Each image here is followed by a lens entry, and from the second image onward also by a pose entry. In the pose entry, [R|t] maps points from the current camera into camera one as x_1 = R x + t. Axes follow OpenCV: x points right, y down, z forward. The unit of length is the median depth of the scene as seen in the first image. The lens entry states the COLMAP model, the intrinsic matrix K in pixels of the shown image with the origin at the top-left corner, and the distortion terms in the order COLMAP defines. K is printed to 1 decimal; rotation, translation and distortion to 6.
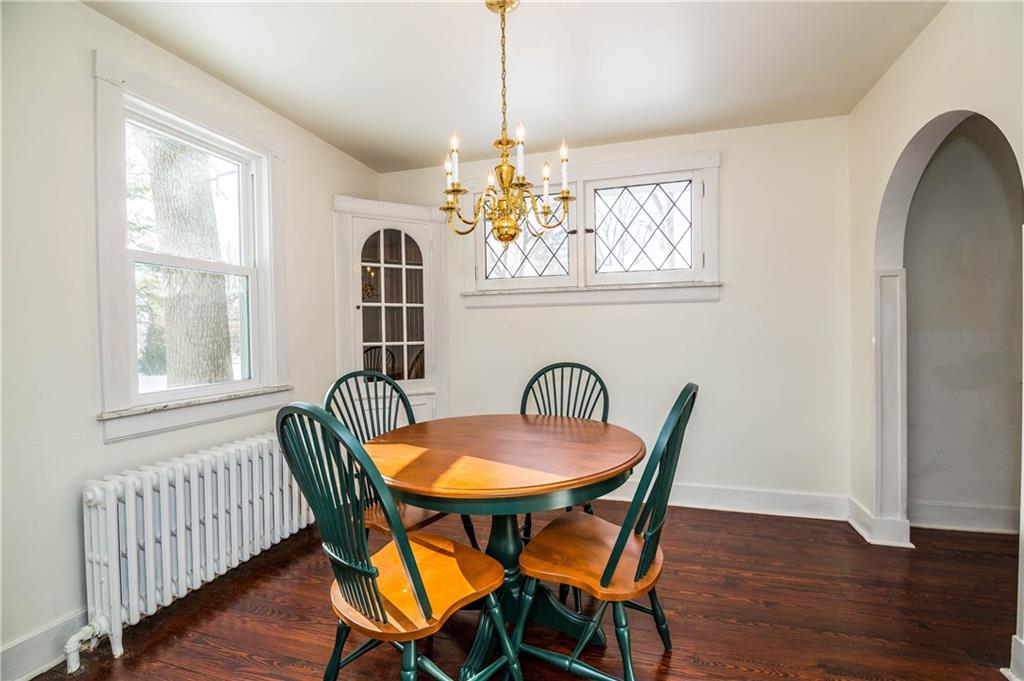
lens RADIAL K [[438.1, 0, 514.3], [0, 438.1, 333.2], [0, 0, 1]] dist [-0.001669, -0.009683]
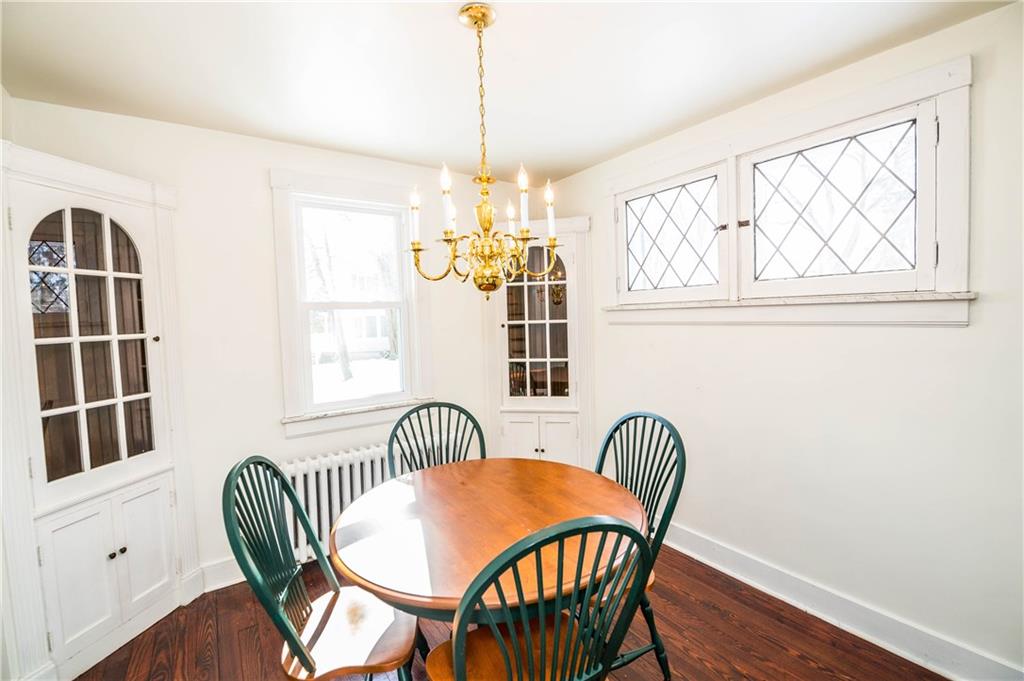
lens RADIAL K [[438.1, 0, 514.3], [0, 438.1, 333.2], [0, 0, 1]] dist [-0.001669, -0.009683]
pose [[0.784574, 0.017591, -0.619786, 0.330059], [0.014513, 0.998803, 0.046721, -0.092253], [0.619866, -0.045651, 0.783379, 0.186432]]
